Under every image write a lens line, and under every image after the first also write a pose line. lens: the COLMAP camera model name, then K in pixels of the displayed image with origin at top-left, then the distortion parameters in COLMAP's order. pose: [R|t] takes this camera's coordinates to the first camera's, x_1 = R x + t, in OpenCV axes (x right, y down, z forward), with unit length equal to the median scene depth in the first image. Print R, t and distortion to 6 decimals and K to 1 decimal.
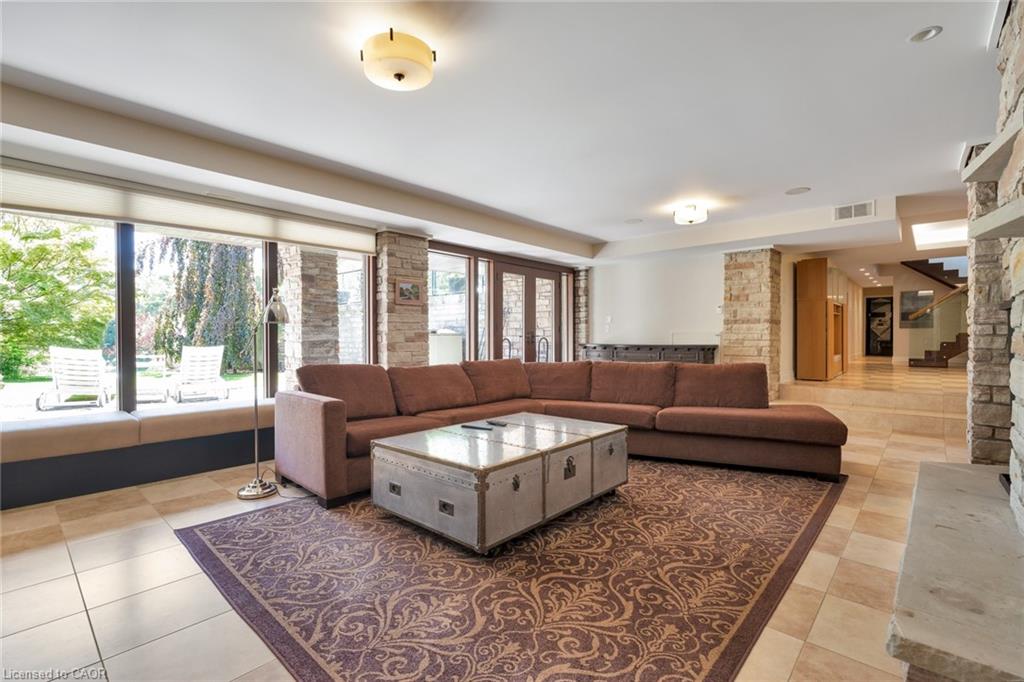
lens RADIAL K [[466.0, 0, 507.7], [0, 466.0, 339.0], [0, 0, 1]] dist [-0.002447, -0.000368]
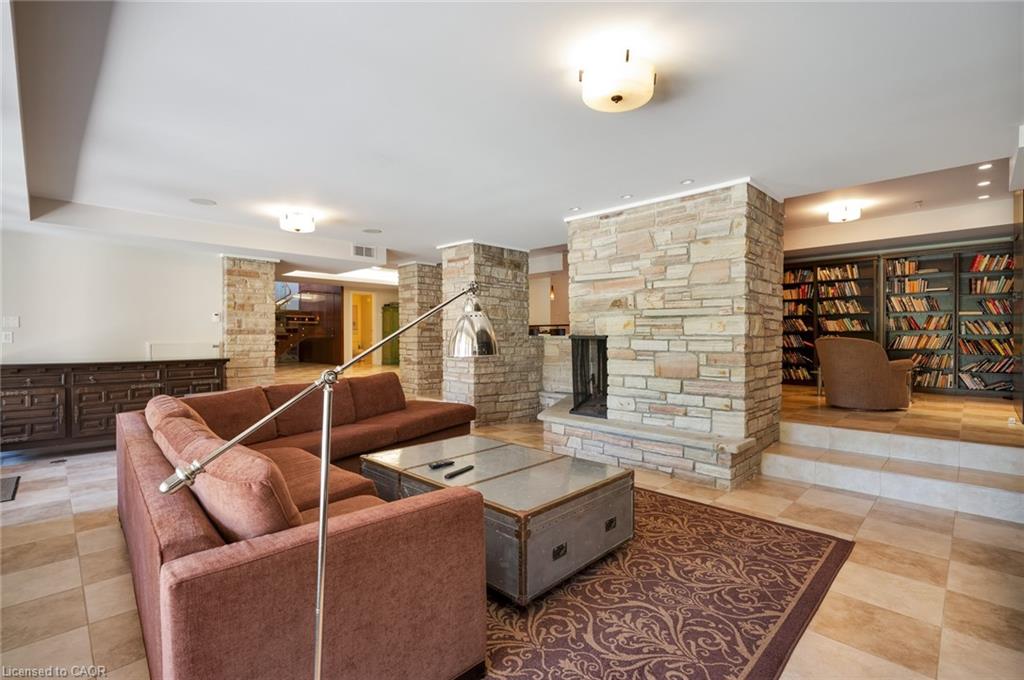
lens RADIAL K [[466.0, 0, 507.7], [0, 466.0, 338.0], [0, 0, 1]] dist [-0.002447, -0.000368]
pose [[0.041491, -0.000898, 0.999138, -0.491879], [0.004030, 0.999992, 0.000732, -0.027214], [-0.999131, 0.003996, 0.041494, 0.483832]]
